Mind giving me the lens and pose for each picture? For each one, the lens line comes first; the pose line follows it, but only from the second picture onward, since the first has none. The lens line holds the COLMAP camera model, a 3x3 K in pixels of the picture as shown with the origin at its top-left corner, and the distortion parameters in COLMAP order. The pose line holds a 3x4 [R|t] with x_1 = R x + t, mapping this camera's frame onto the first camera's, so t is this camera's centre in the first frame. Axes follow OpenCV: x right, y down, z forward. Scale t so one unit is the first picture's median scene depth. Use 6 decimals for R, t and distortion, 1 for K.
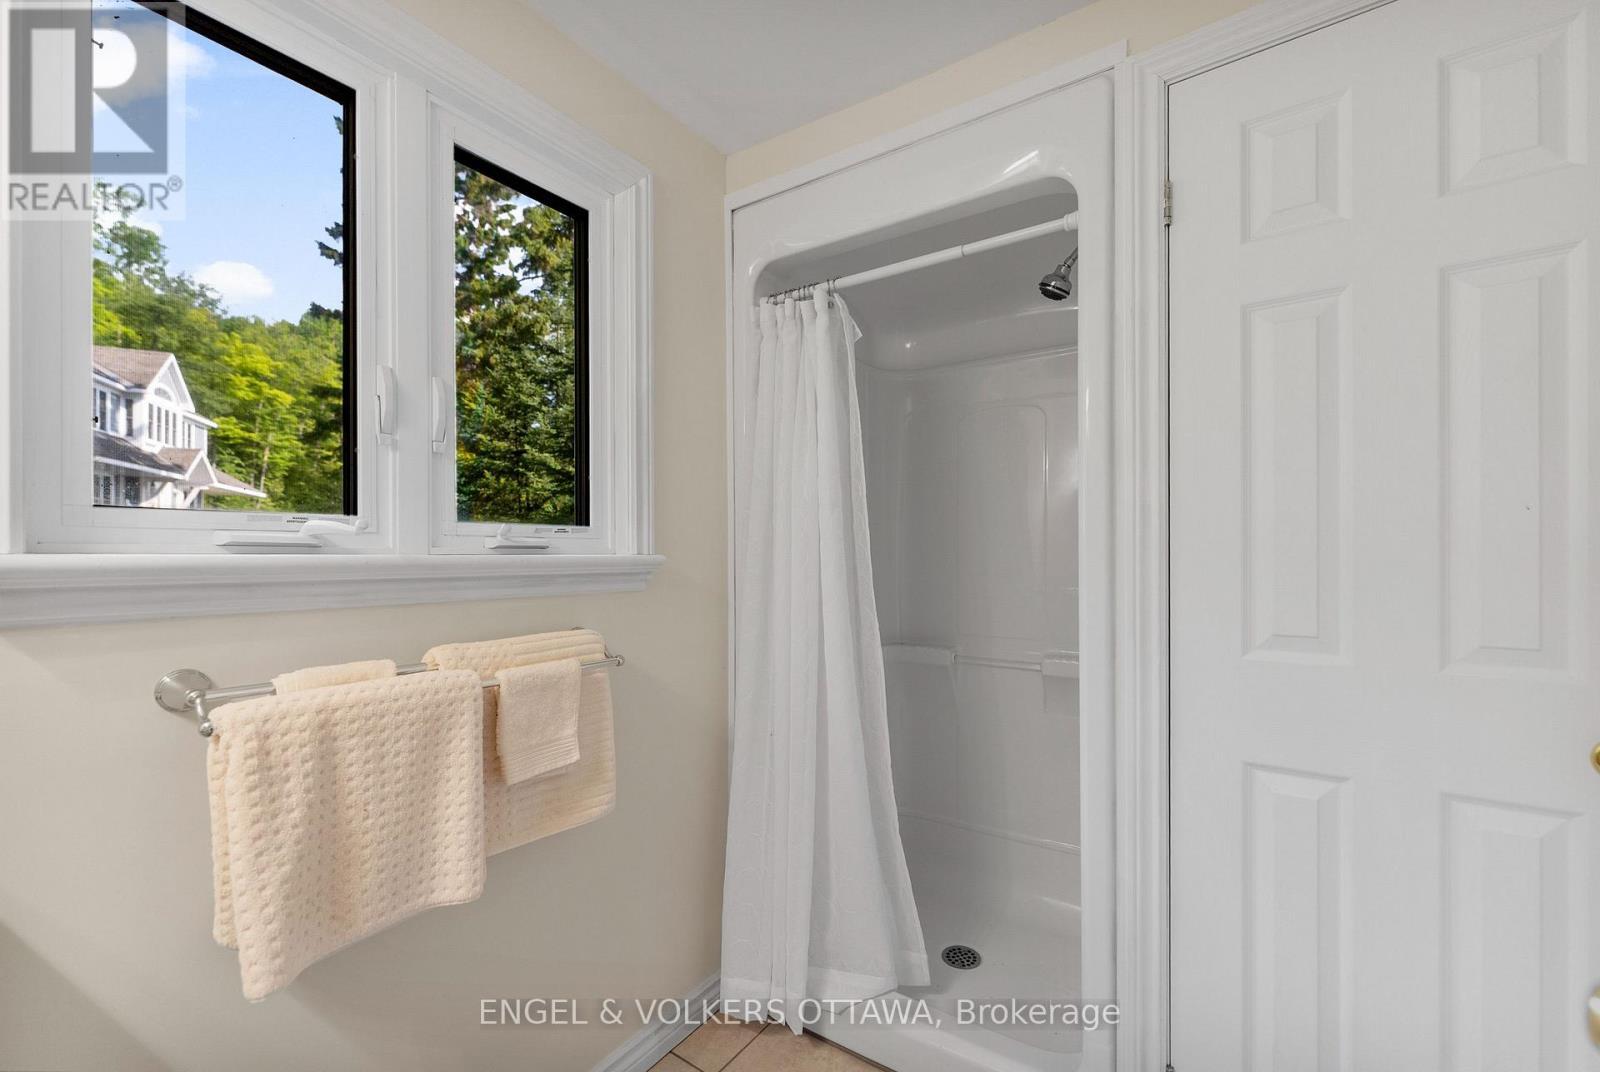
lens RADIAL K [[664.4, 0, 806.0], [0, 664.4, 550.8], [0, 0, 1]] dist [0.001683, 0.000104]
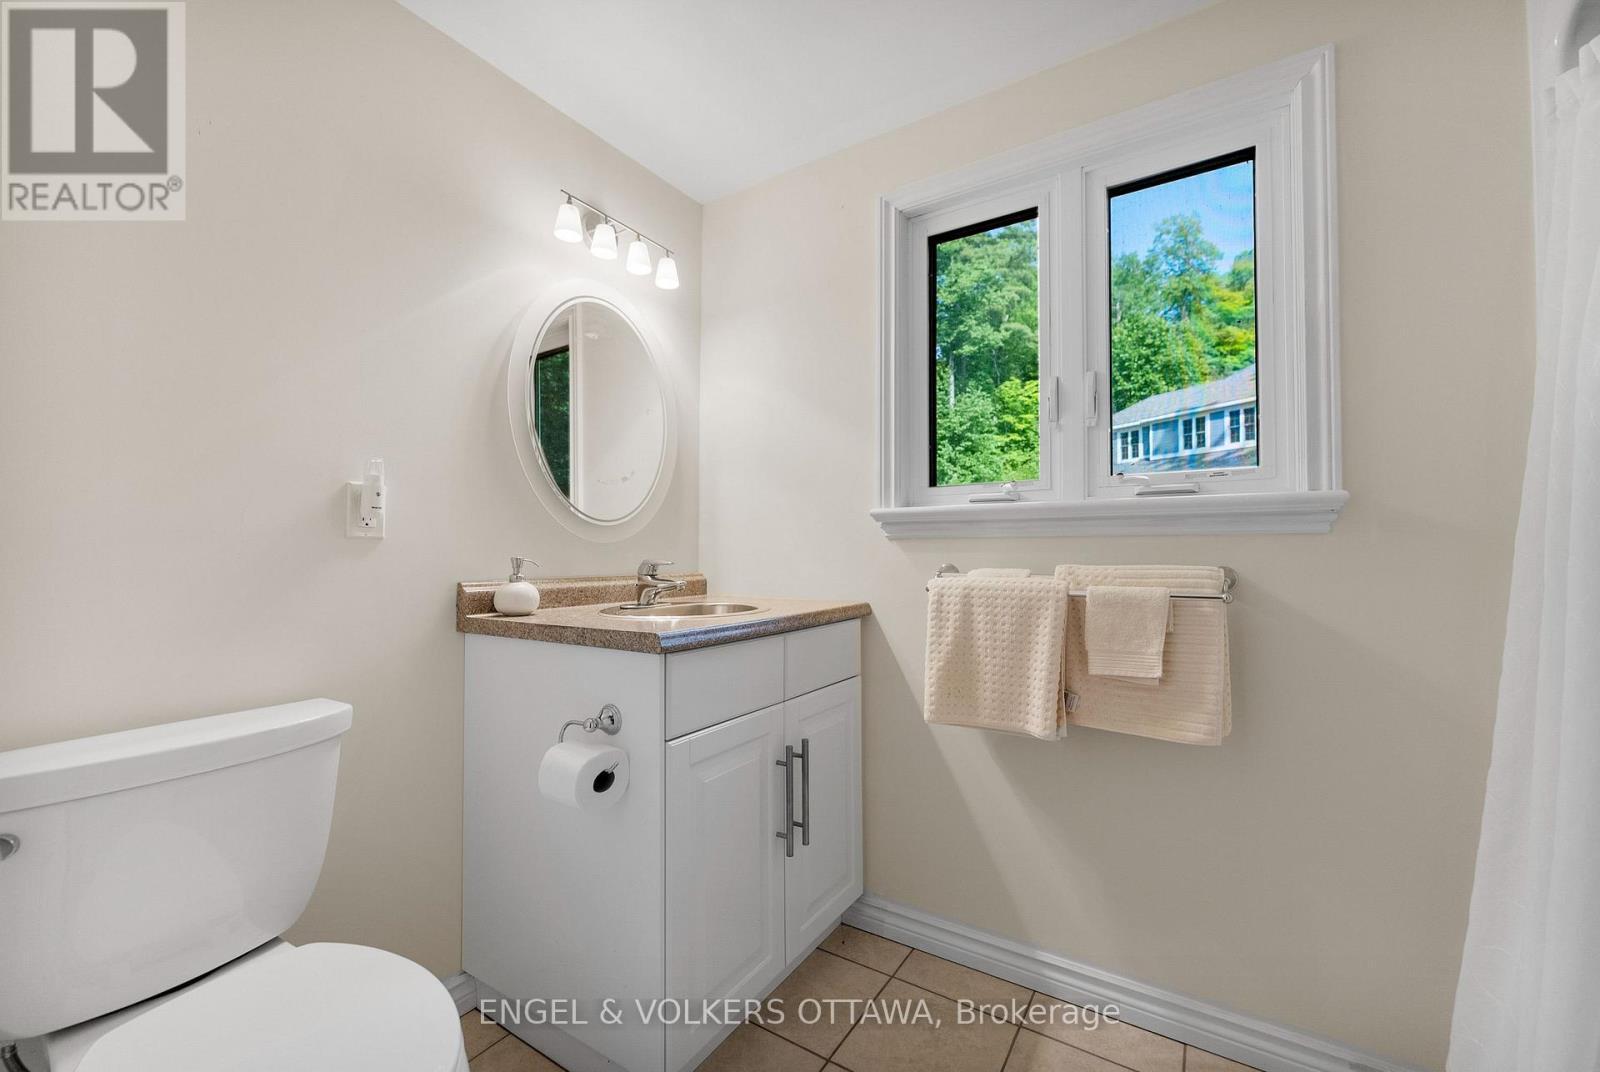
lens RADIAL K [[647.8, 0, 800.0], [0, 647.8, 536.0], [0, 0, 1]] dist [0.001656, -0.000043]
pose [[0.021809, -0.022845, -0.999501, 0.771473], [0.003768, 0.999734, -0.022768, 0.106525], [0.999755, -0.003270, 0.021889, 0.394978]]
